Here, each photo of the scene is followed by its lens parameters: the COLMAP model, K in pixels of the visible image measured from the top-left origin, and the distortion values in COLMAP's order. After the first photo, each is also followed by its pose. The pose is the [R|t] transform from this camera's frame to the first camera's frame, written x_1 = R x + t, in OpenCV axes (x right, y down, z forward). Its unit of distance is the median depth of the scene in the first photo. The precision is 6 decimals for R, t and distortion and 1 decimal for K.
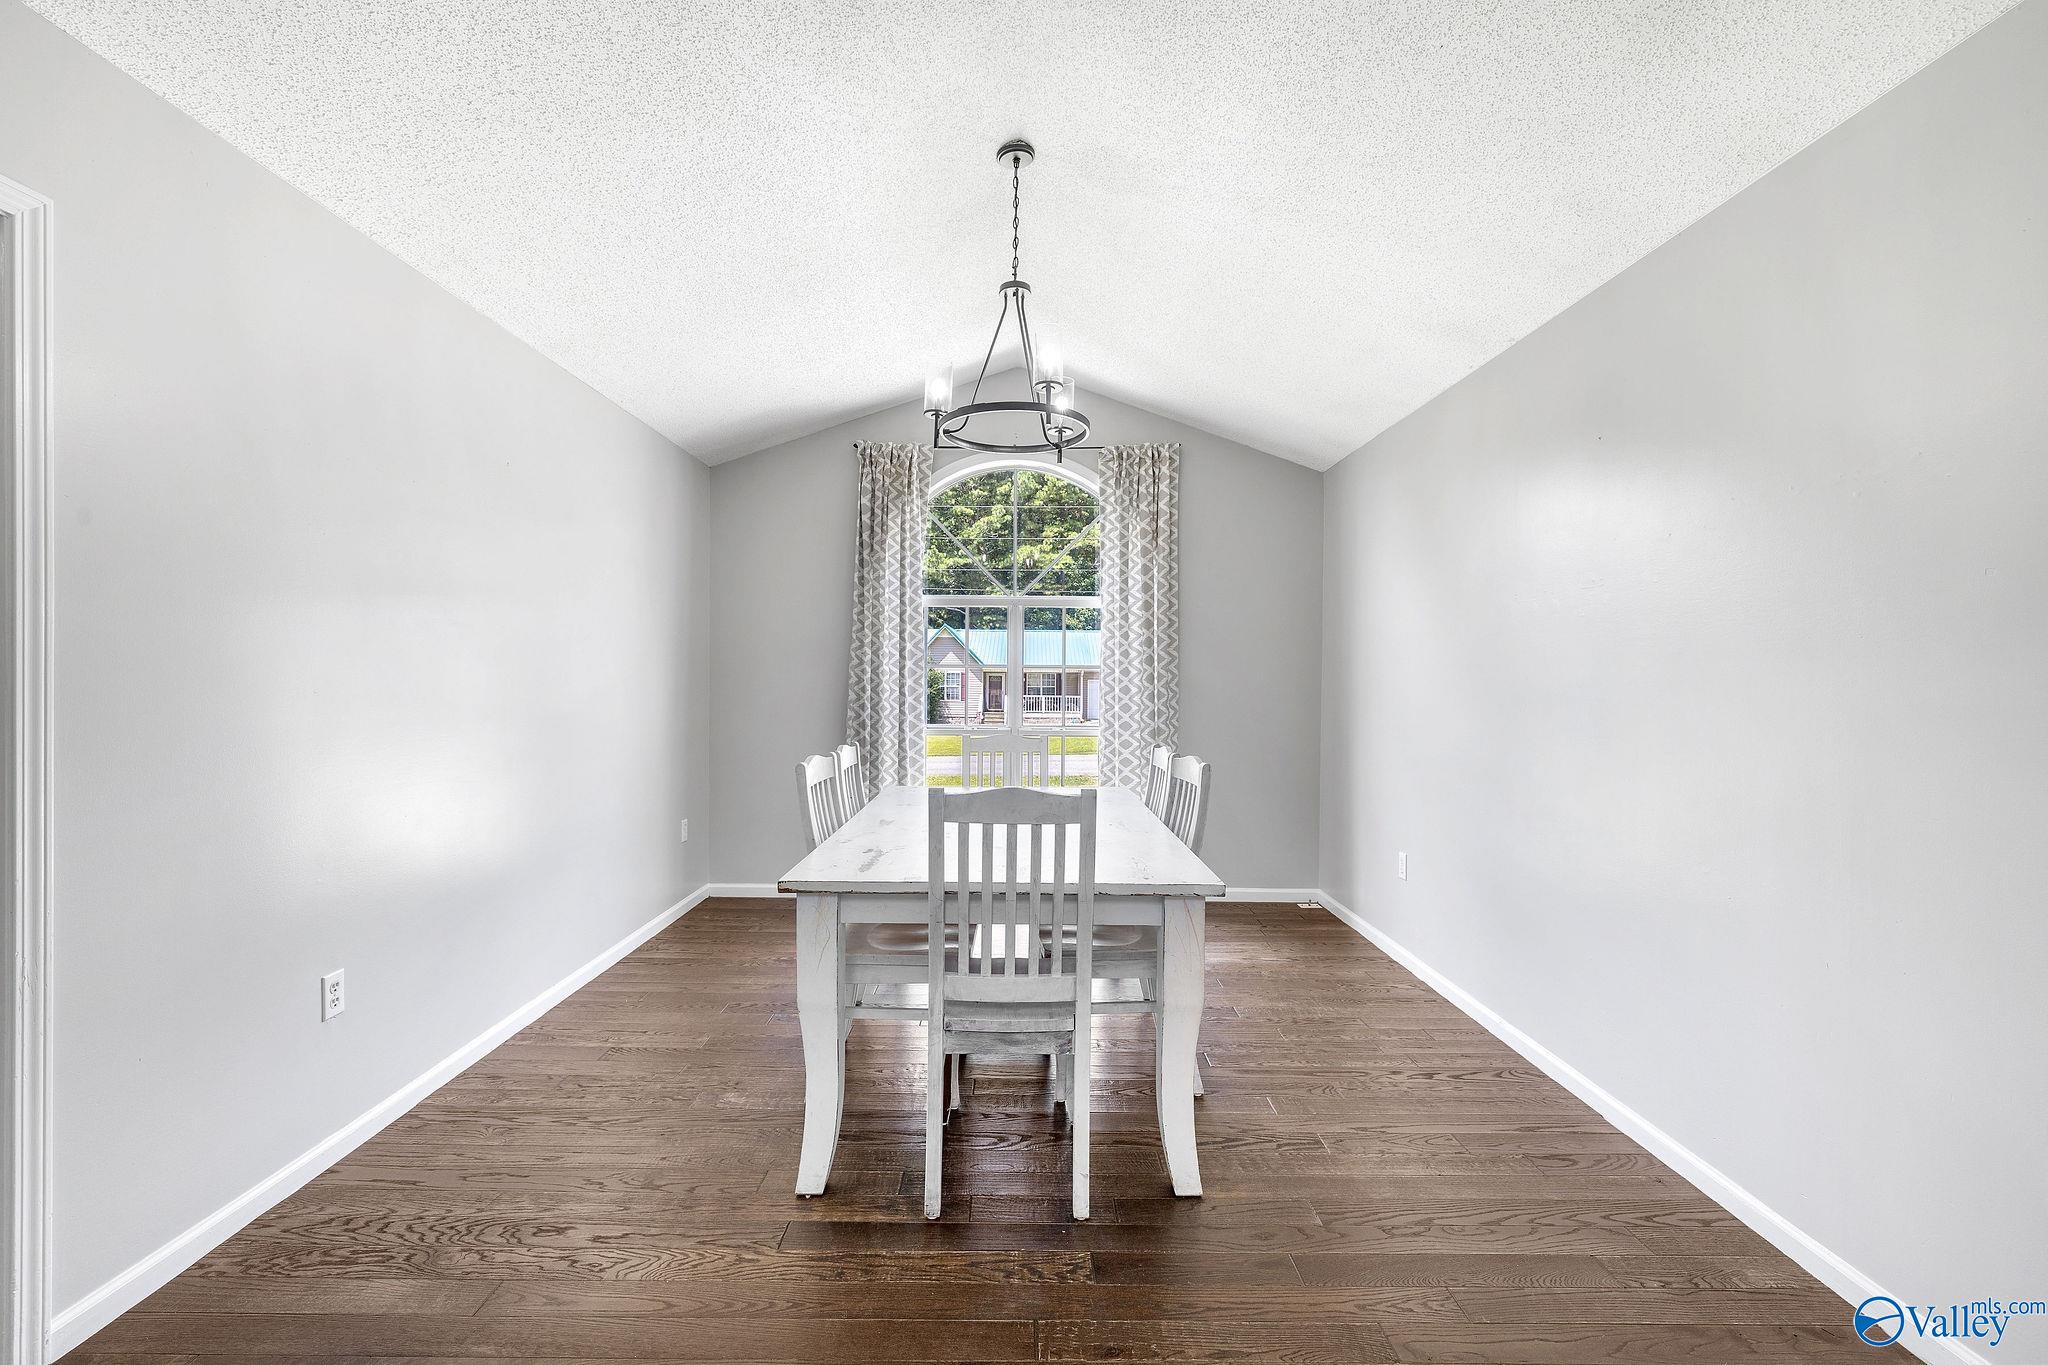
lens RADIAL K [[875.6, 0, 1042.5], [0, 875.6, 678.0], [0, 0, 1]] dist [-0.003565, 0.001884]
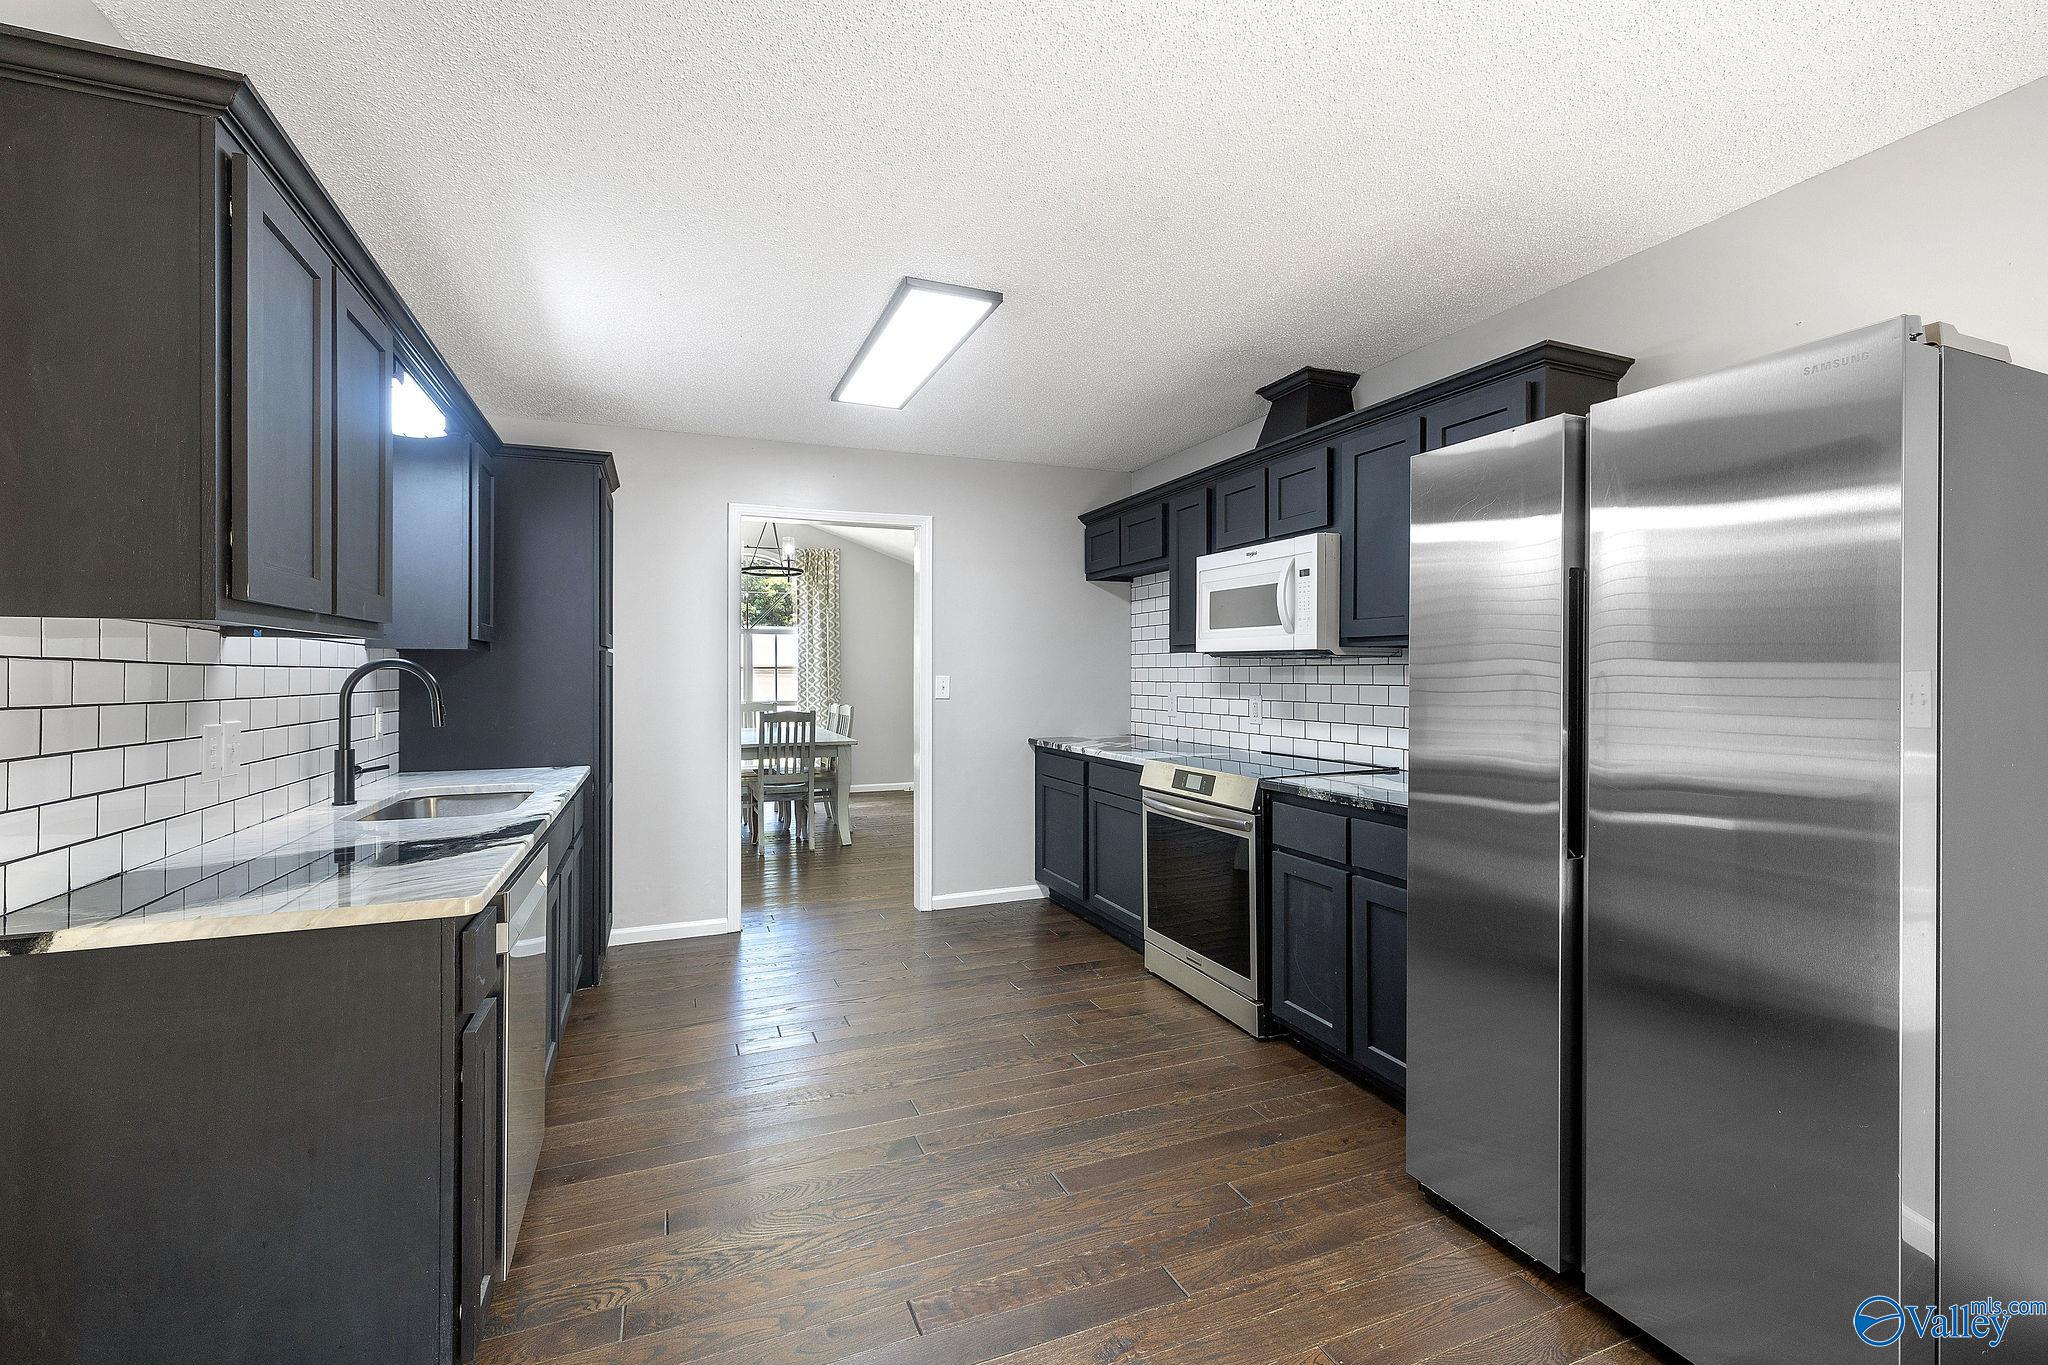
lens RADIAL K [[875.6, 0, 1018.8], [0, 875.6, 670.0], [0, 0, 1]] dist [-0.003565, 0.001884]
pose [[0.937144, -0.015500, 0.348599, -0.144713], [0.015247, 0.999878, 0.003471, -0.007550], [-0.348610, 0.002063, 0.937266, -0.915402]]
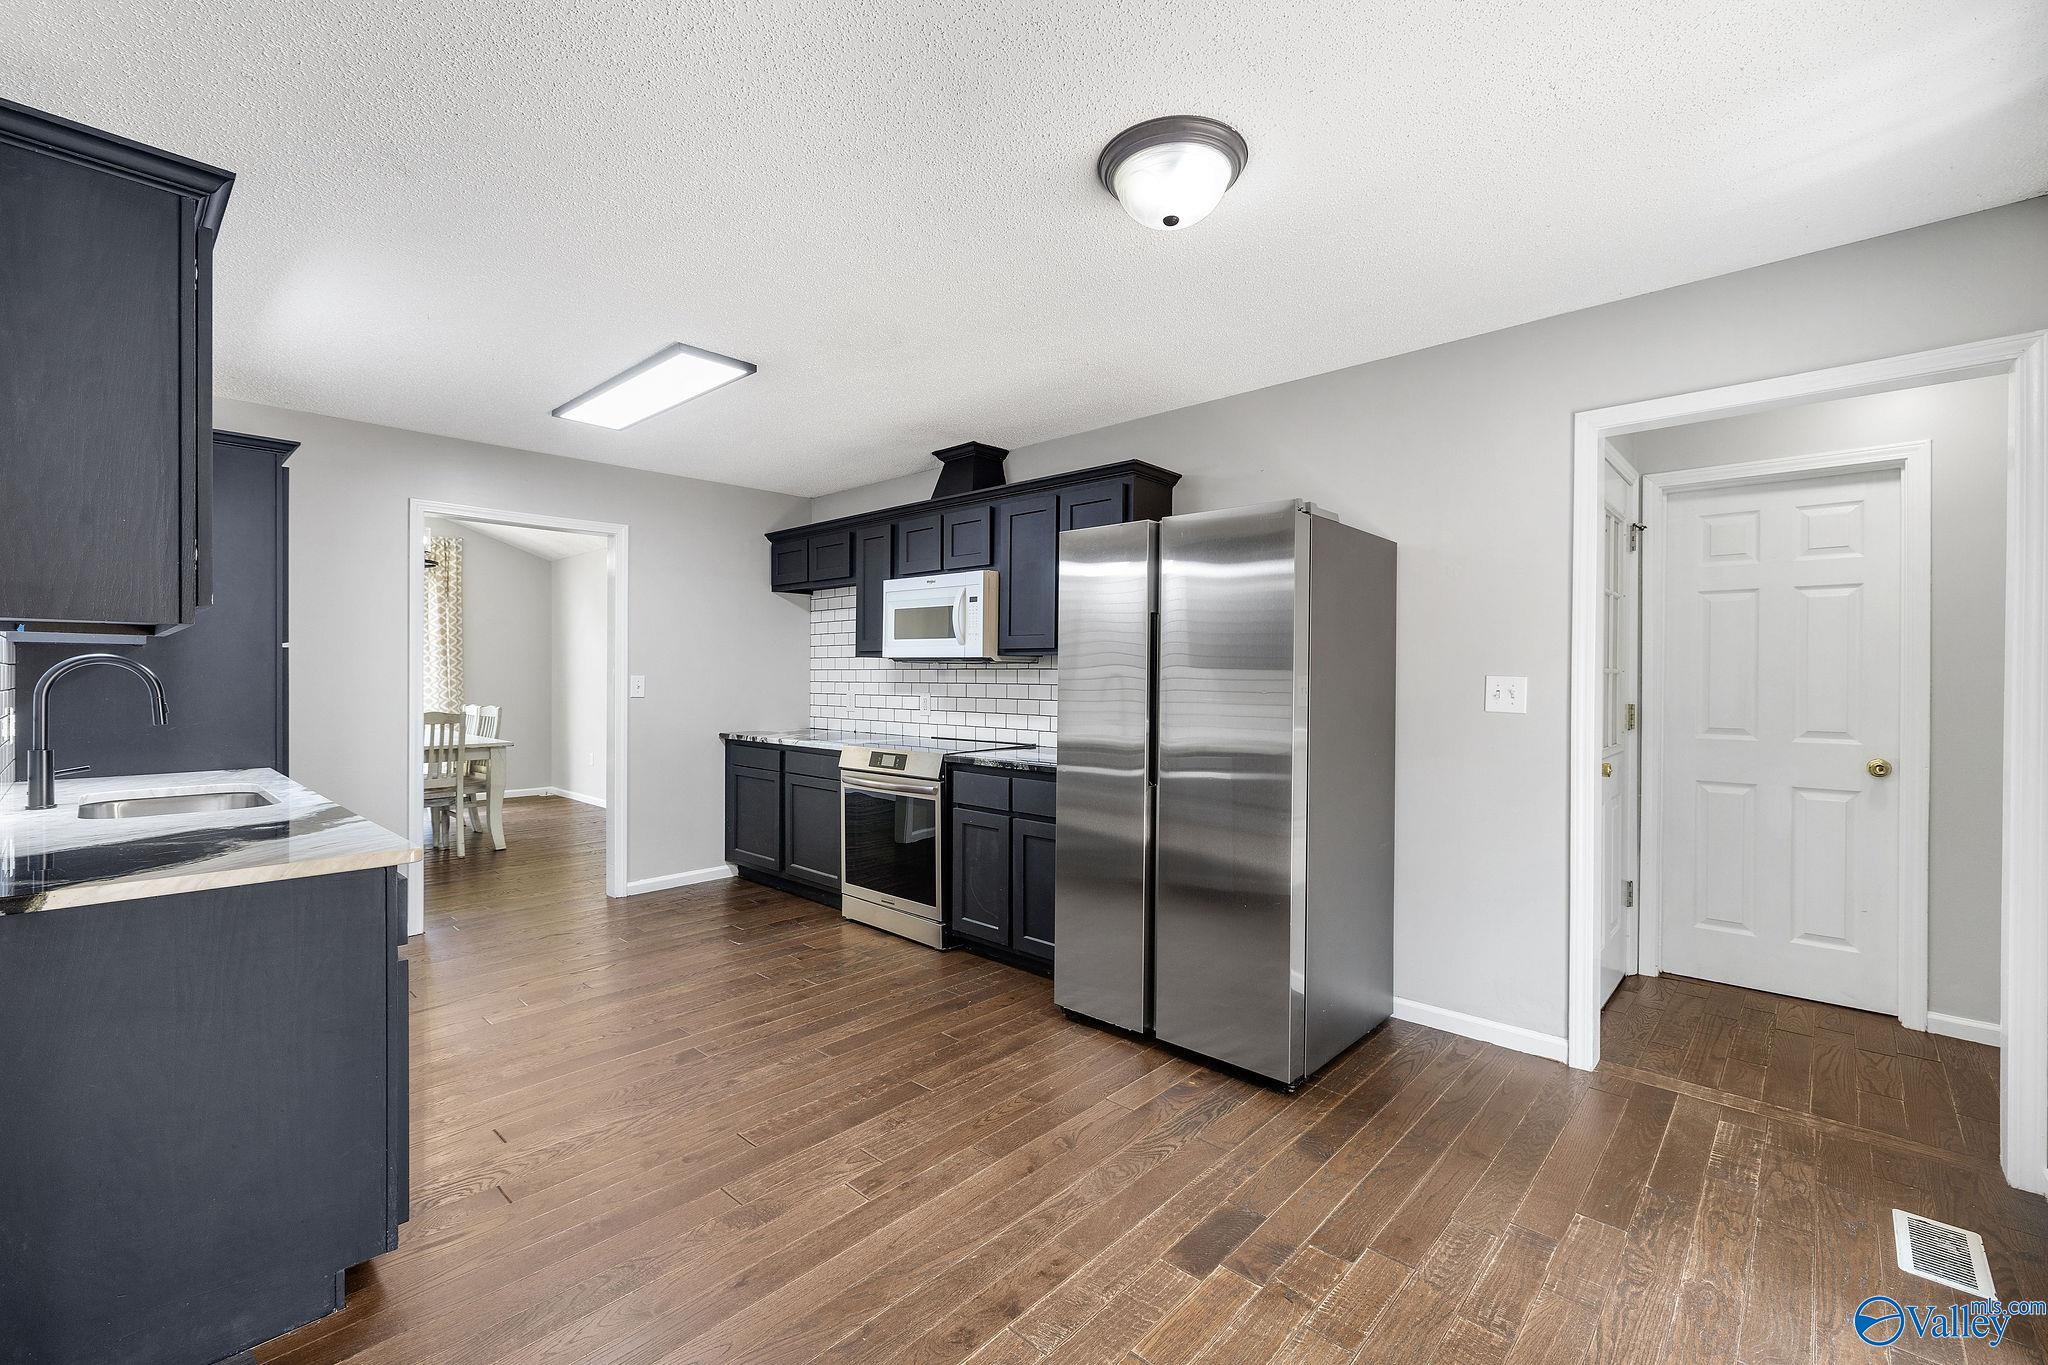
lens RADIAL K [[875.6, 0, 1005.4], [0, 875.6, 674.8], [0, 0, 1]] dist [-0.003565, 0.001884]
pose [[0.711787, -0.011923, 0.702294, -0.304668], [0.005816, 0.999922, 0.011081, -0.009188], [-0.702371, -0.003803, 0.711801, -1.018446]]
